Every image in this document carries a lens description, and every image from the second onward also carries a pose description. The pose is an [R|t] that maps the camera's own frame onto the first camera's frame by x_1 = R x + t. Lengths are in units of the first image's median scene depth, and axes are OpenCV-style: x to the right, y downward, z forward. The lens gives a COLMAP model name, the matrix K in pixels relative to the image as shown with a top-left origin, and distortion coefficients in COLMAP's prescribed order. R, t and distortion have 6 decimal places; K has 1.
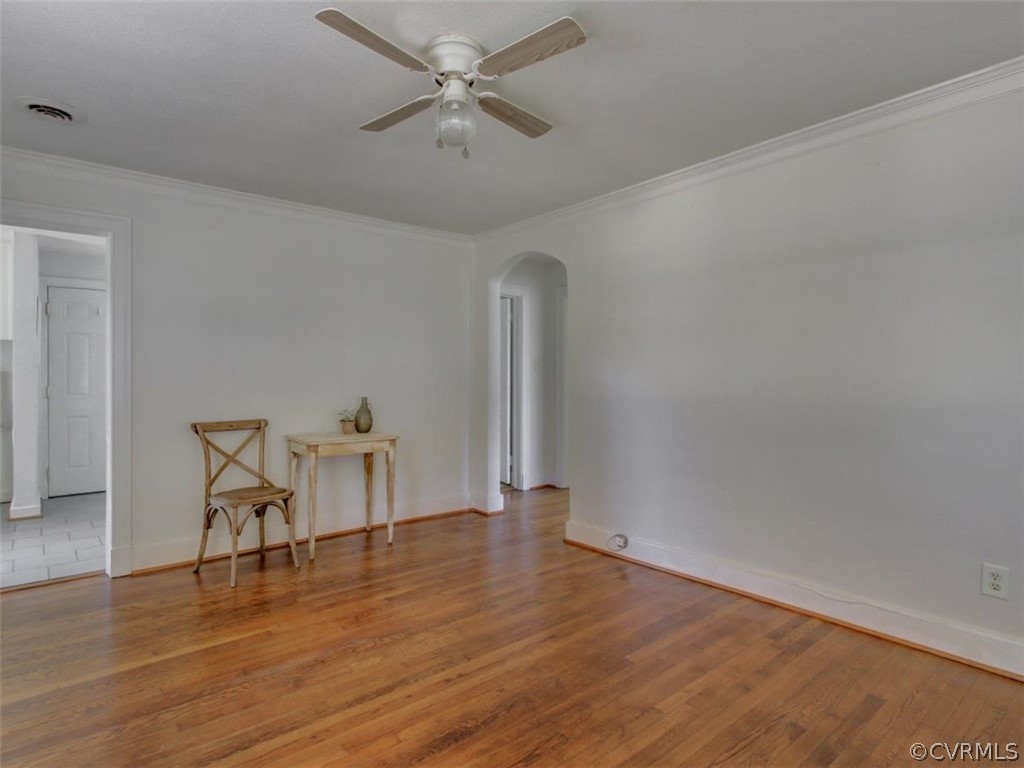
lens RADIAL K [[558.3, 0, 500.4], [0, 558.3, 375.1], [0, 0, 1]] dist [-0.001377, 0.002607]
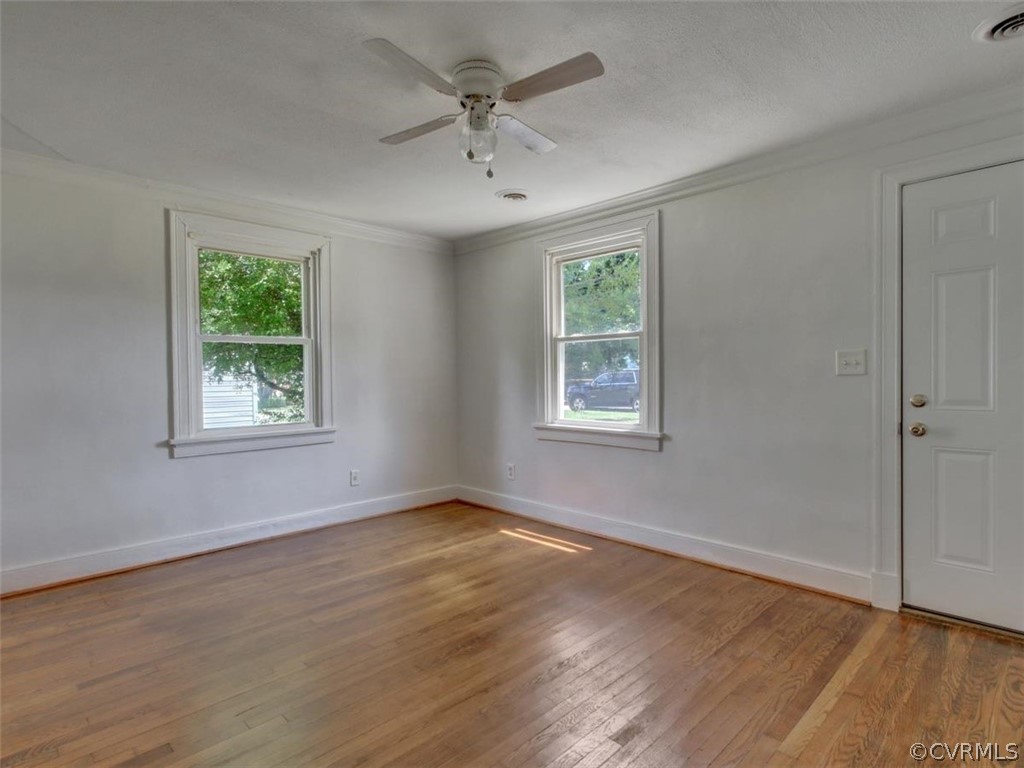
lens RADIAL K [[558.3, 0, 500.4], [0, 558.3, 375.1], [0, 0, 1]] dist [-0.001377, 0.002607]
pose [[-0.996008, 0.011502, -0.088519, -0.016711], [0.011449, 0.999934, 0.001099, 0.004579], [0.088525, 0.000081, -0.996074, 1.807087]]
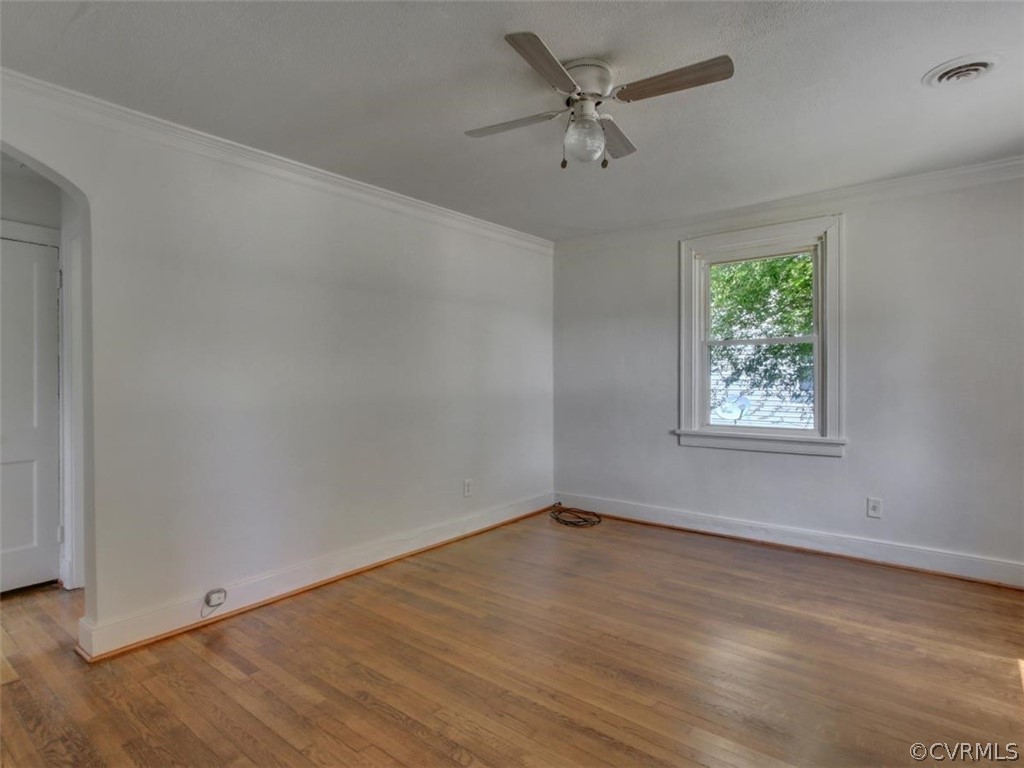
lens RADIAL K [[558.3, 0, 500.4], [0, 558.3, 375.1], [0, 0, 1]] dist [-0.001377, 0.002607]
pose [[-0.180760, 0.005999, 0.983509, -0.945162], [0.007920, 0.999958, -0.004644, -0.006193], [-0.983495, 0.006950, -0.180800, 1.153618]]
